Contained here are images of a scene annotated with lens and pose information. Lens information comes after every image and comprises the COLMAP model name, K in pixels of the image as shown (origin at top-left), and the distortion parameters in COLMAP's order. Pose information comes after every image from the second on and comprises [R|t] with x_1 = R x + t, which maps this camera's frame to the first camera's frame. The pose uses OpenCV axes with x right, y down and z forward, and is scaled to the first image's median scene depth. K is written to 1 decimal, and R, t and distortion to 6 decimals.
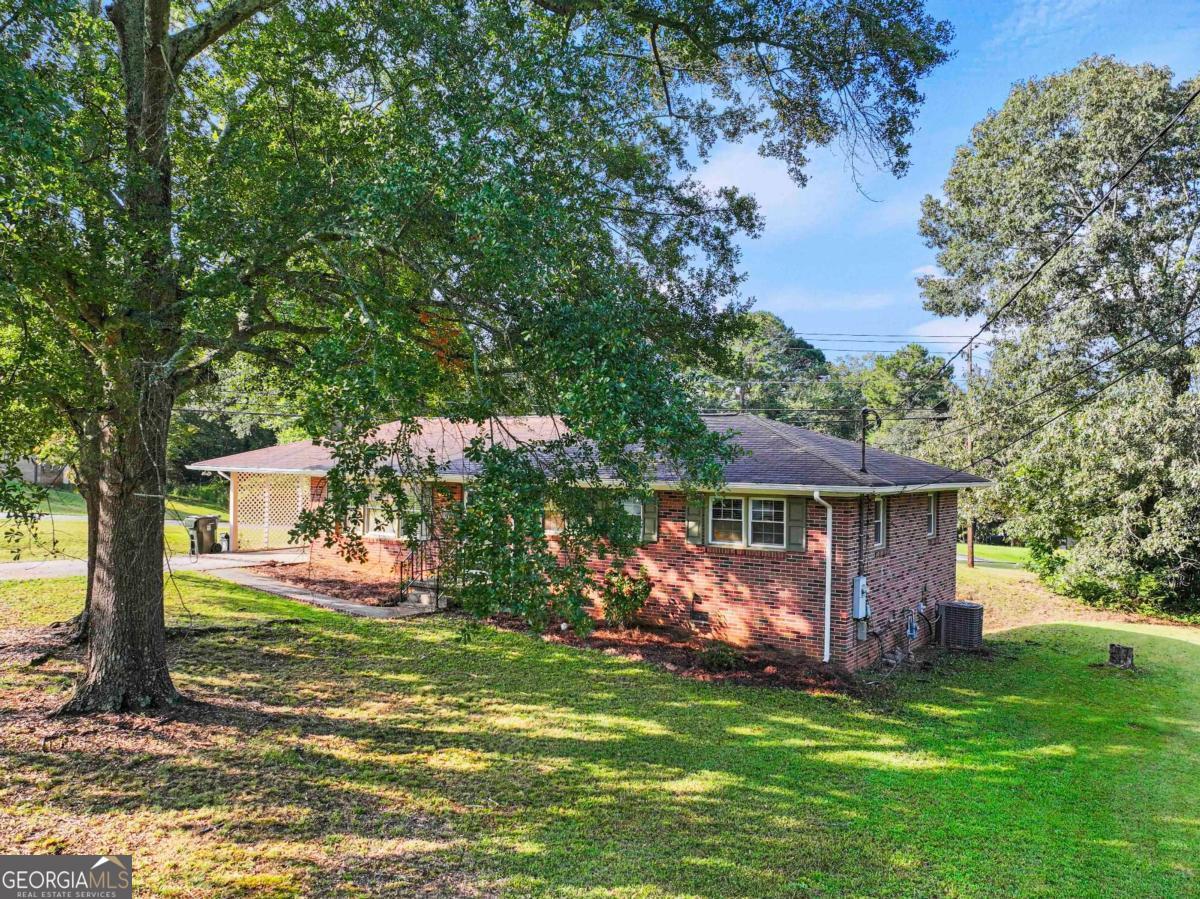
lens RADIAL K [[970.2, 0, 604.5], [0, 970.2, 450.8], [0, 0, 1]] dist [0.000929, 0.004147]
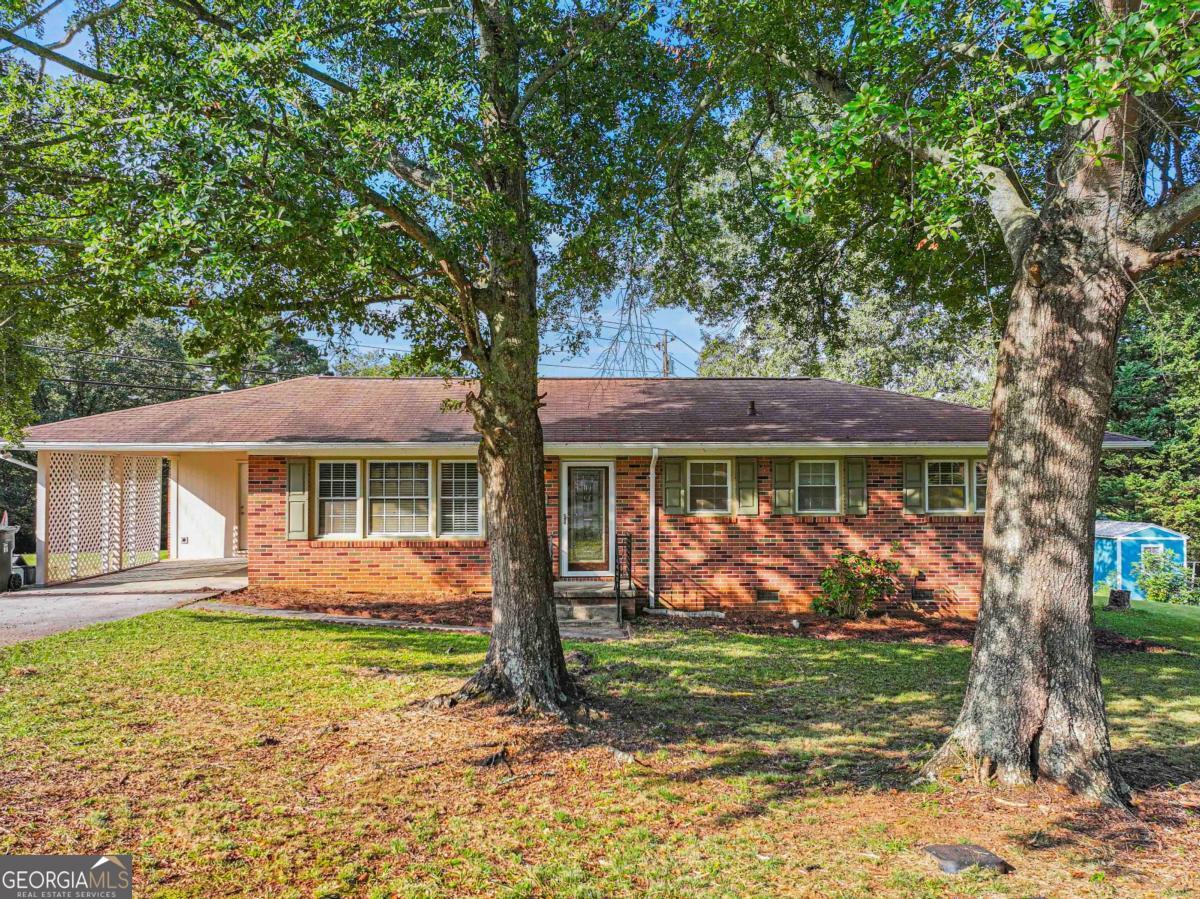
lens RADIAL K [[970.2, 0, 604.5], [0, 970.2, 450.8], [0, 0, 1]] dist [0.000929, 0.004147]
pose [[0.814919, -0.035778, 0.578470, -0.641070], [0.011659, 0.998903, 0.045356, -0.004344], [-0.579458, -0.030217, 0.814442, 0.446496]]
